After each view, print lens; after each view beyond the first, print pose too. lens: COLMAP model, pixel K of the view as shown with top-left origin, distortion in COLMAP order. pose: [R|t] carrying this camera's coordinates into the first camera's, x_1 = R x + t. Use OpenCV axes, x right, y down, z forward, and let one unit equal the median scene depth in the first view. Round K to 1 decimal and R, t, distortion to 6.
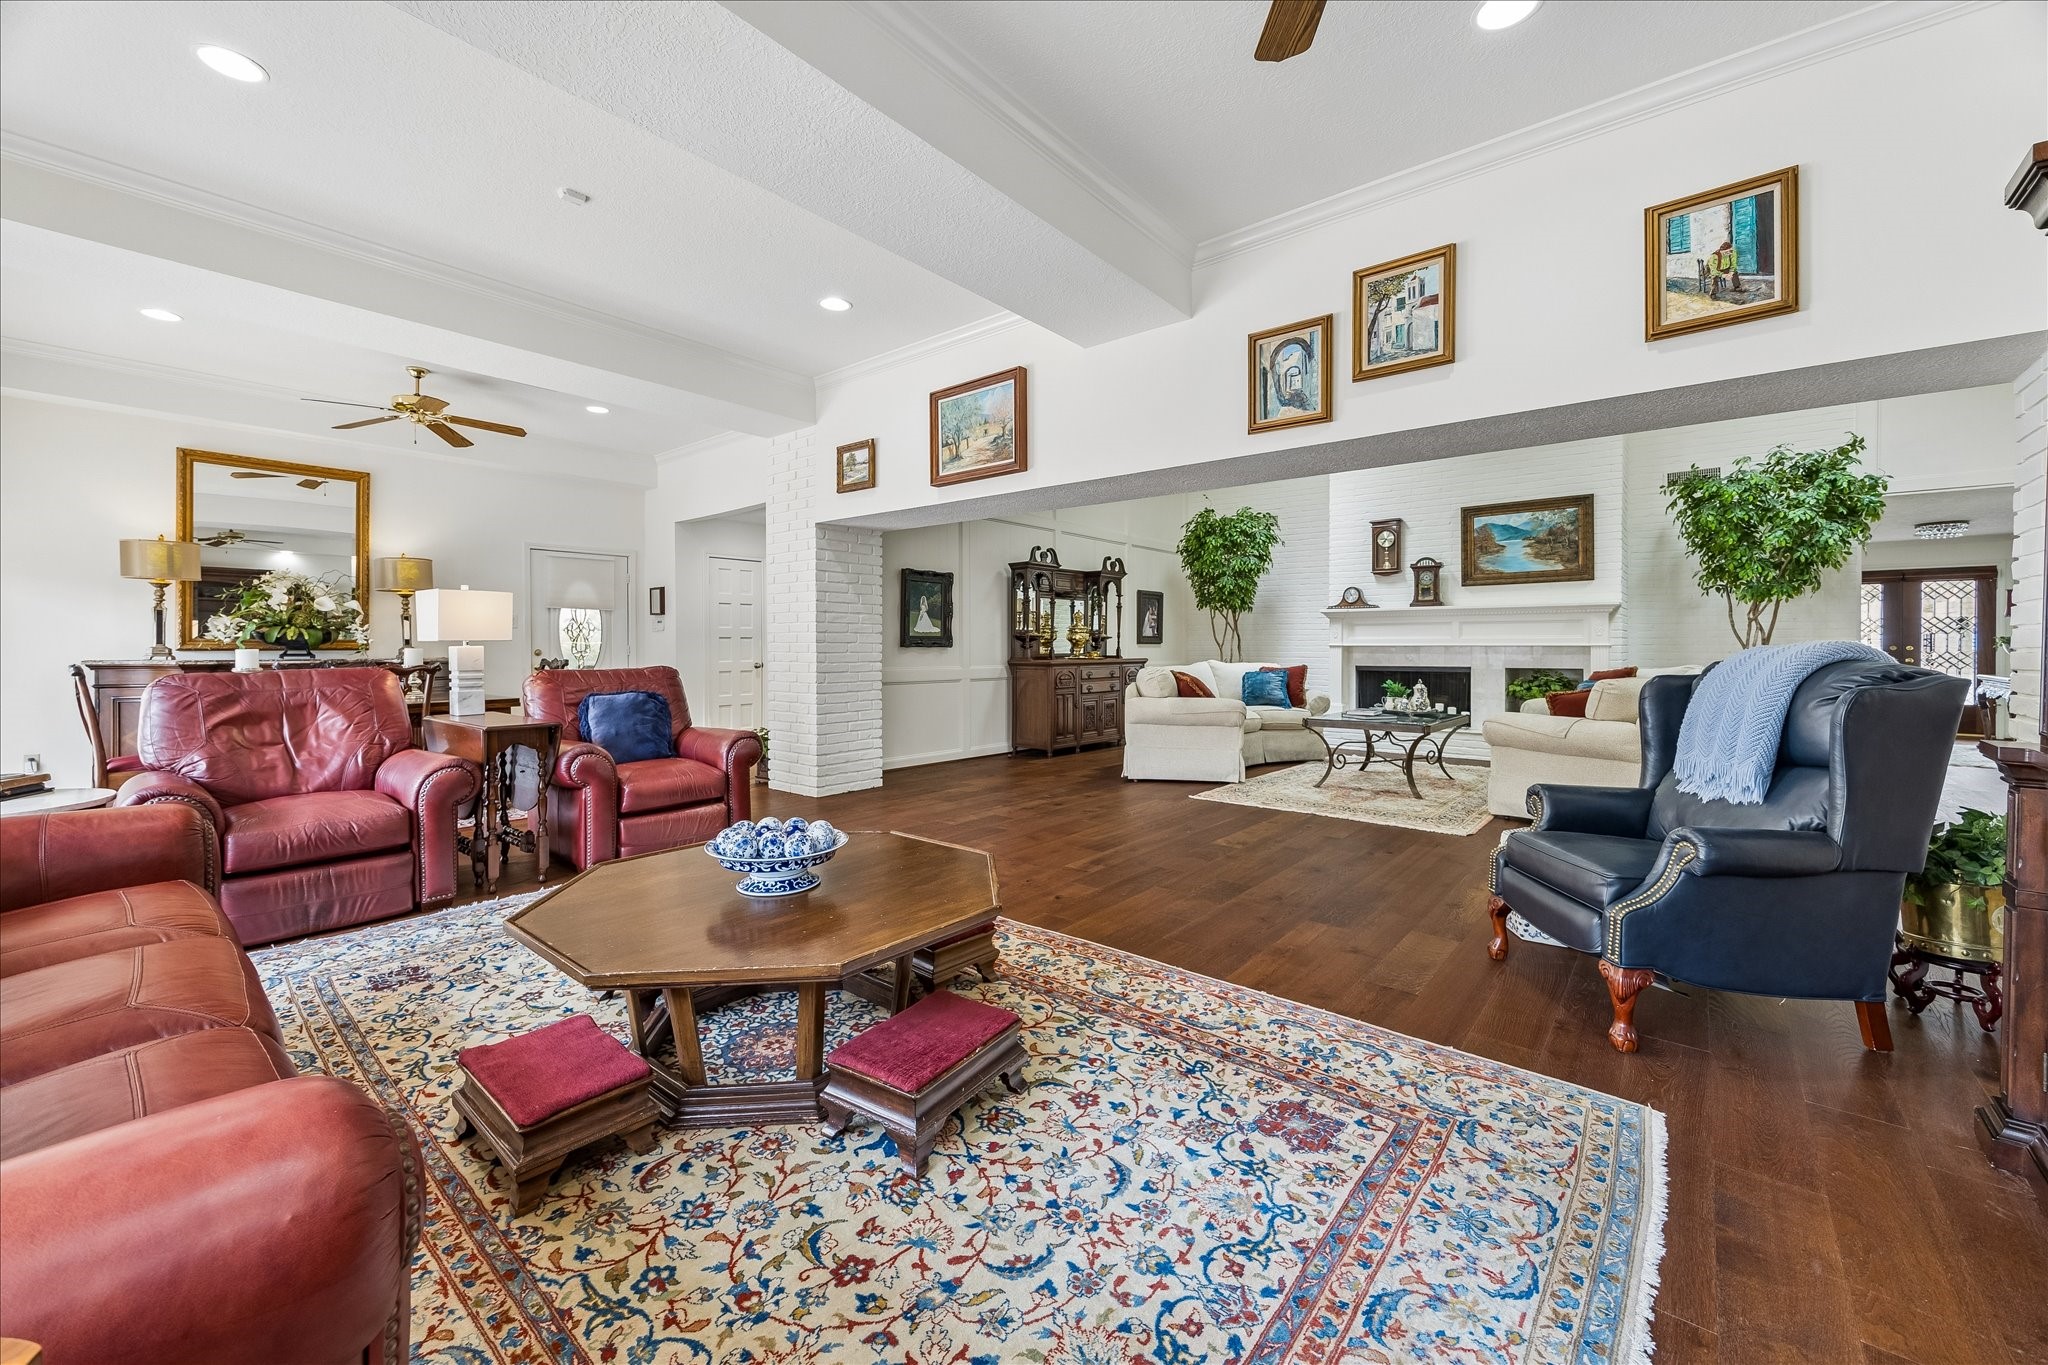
lens RADIAL K [[798.2, 0, 1017.3], [0, 798.2, 648.6], [0, 0, 1]] dist [-0.000492, 0.000320]
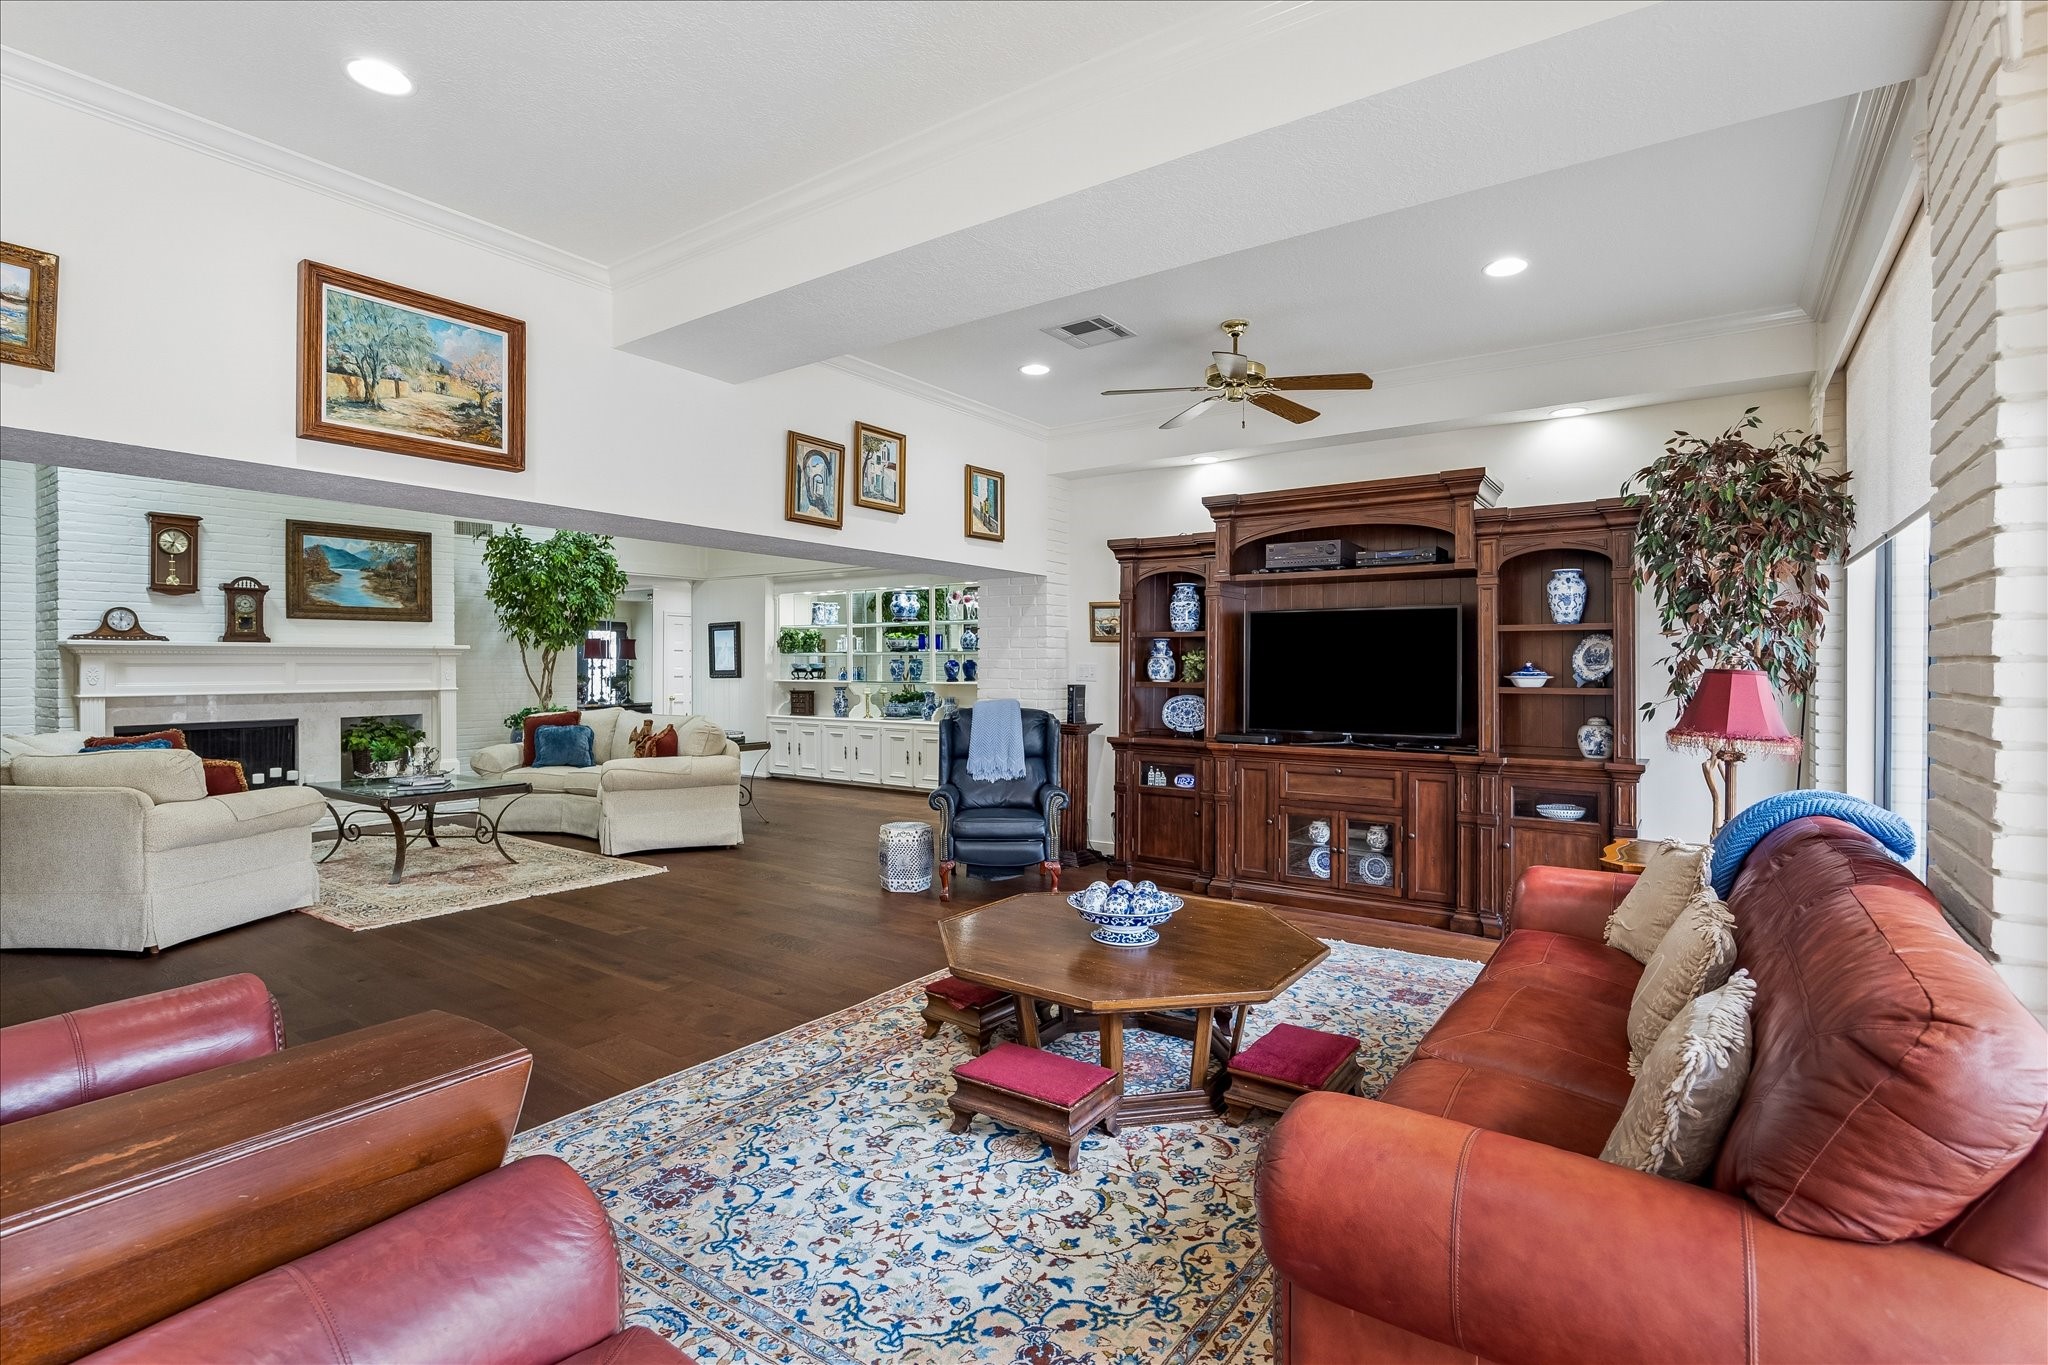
lens RADIAL K [[973.7, 0, 1029.4], [0, 973.7, 669.5], [0, 0, 1]] dist [-0.000051, -0.000585]
pose [[-0.089863, -0.007037, 0.995929, -0.583980], [0.002470, 0.999970, 0.007288, -0.039183], [-0.995951, 0.003114, -0.089843, 0.428121]]
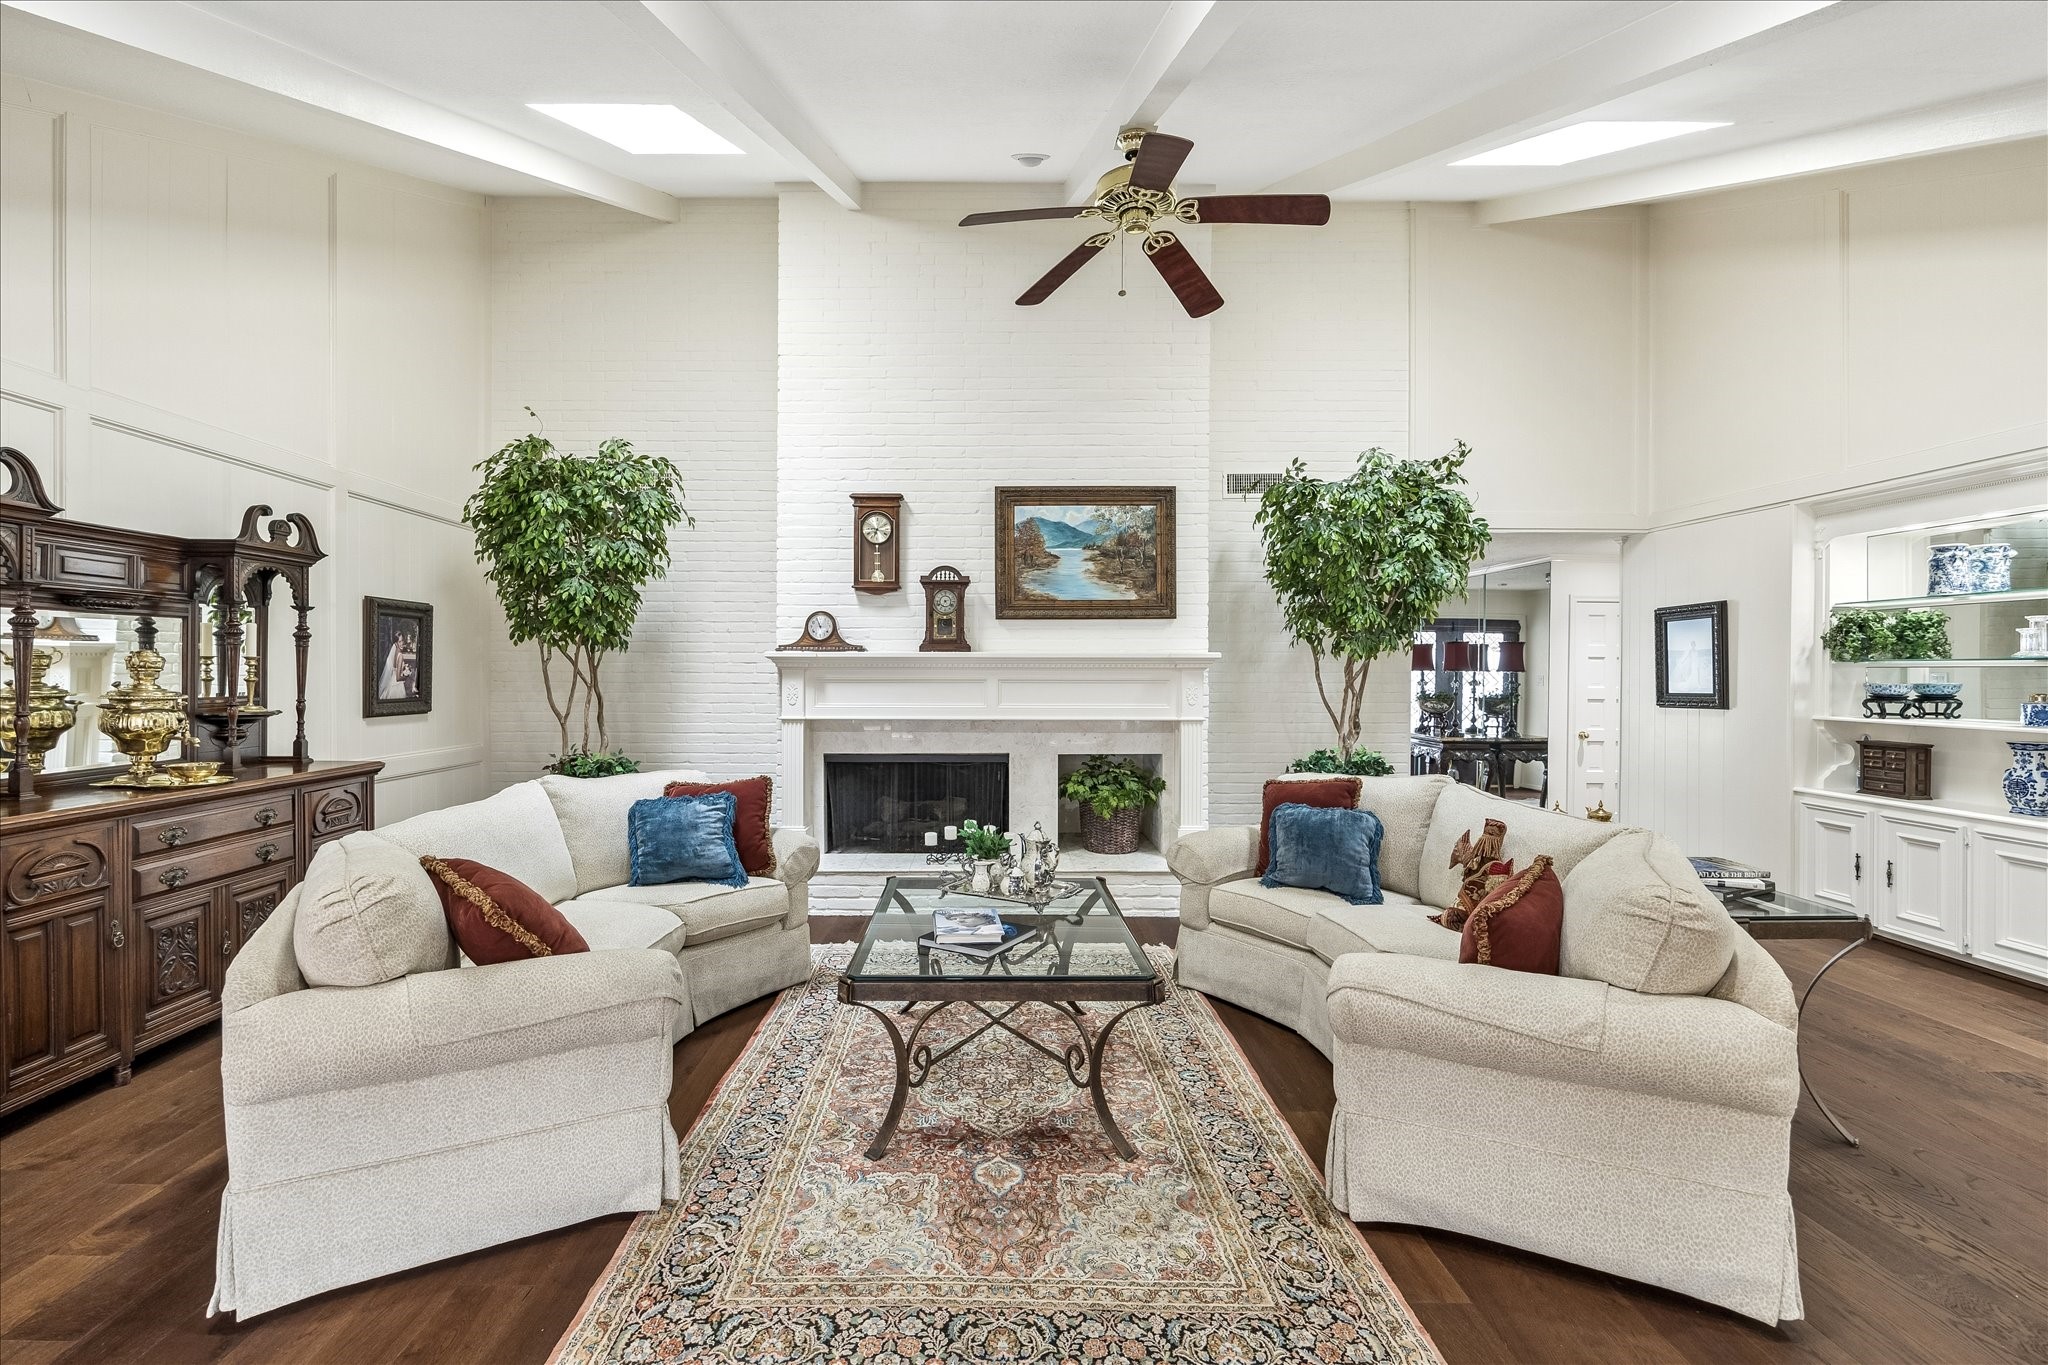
lens RADIAL K [[907.4, 0, 974.1], [0, 907.4, 678.4], [0, 0, 1]] dist [-0.016633, 0.000726]
pose [[0.764472, -0.003915, 0.644645, 0.130677], [-0.000220, 0.999980, 0.006334, -0.046526], [-0.644657, -0.004984, 0.764456, 0.601656]]
